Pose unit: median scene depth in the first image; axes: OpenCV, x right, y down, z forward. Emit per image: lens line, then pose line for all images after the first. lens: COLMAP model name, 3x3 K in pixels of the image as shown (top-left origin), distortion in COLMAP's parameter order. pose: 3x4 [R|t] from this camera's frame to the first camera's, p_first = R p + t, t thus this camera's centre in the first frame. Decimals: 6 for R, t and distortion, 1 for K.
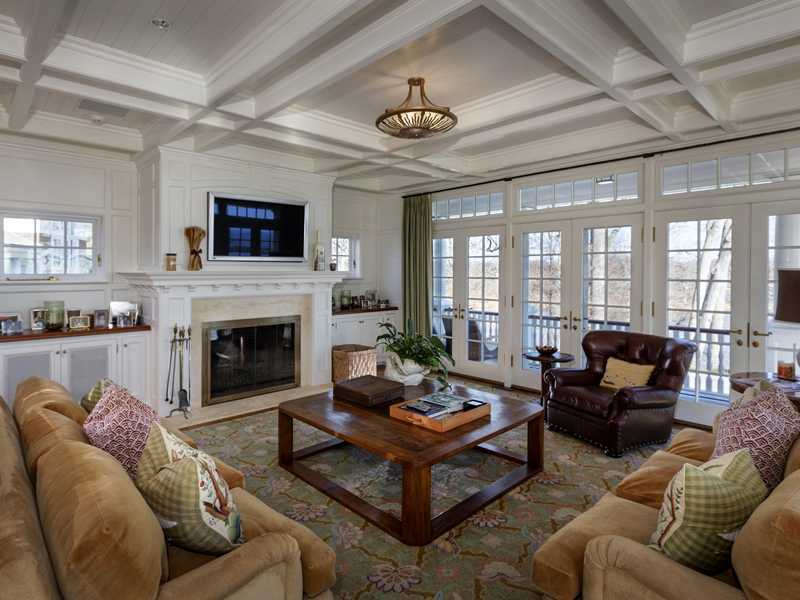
lens RADIAL K [[442.4, 0, 337.2], [0, 442.4, 282.8], [0, 0, 1]] dist [0.000154, -0.000562]
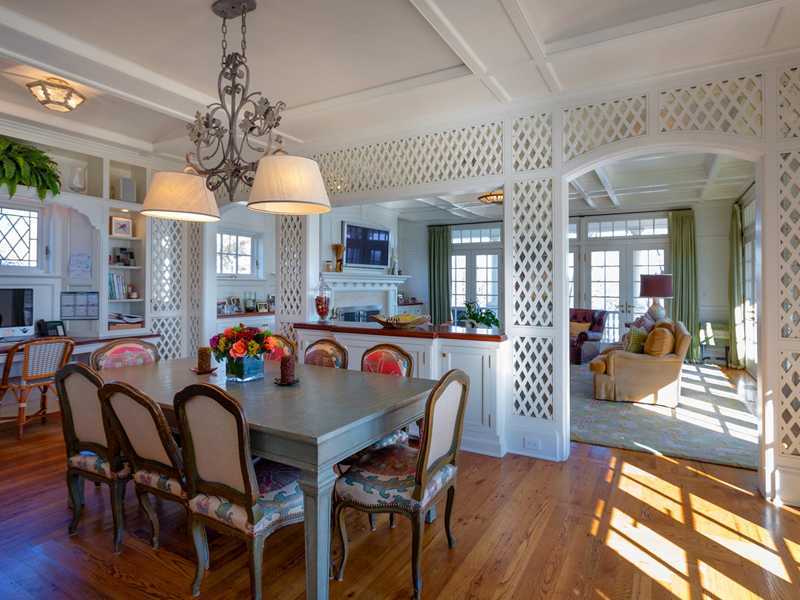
lens RADIAL K [[439.1, 0, 400.0], [0, 439.1, 300.0], [0, 0, 1]] dist [0.000282, -0.000081]
pose [[0.943299, -0.003315, 0.331928, -0.514929], [-0.000705, 0.999928, 0.011989, 0.038983], [-0.331943, -0.011543, 0.943229, -0.404148]]
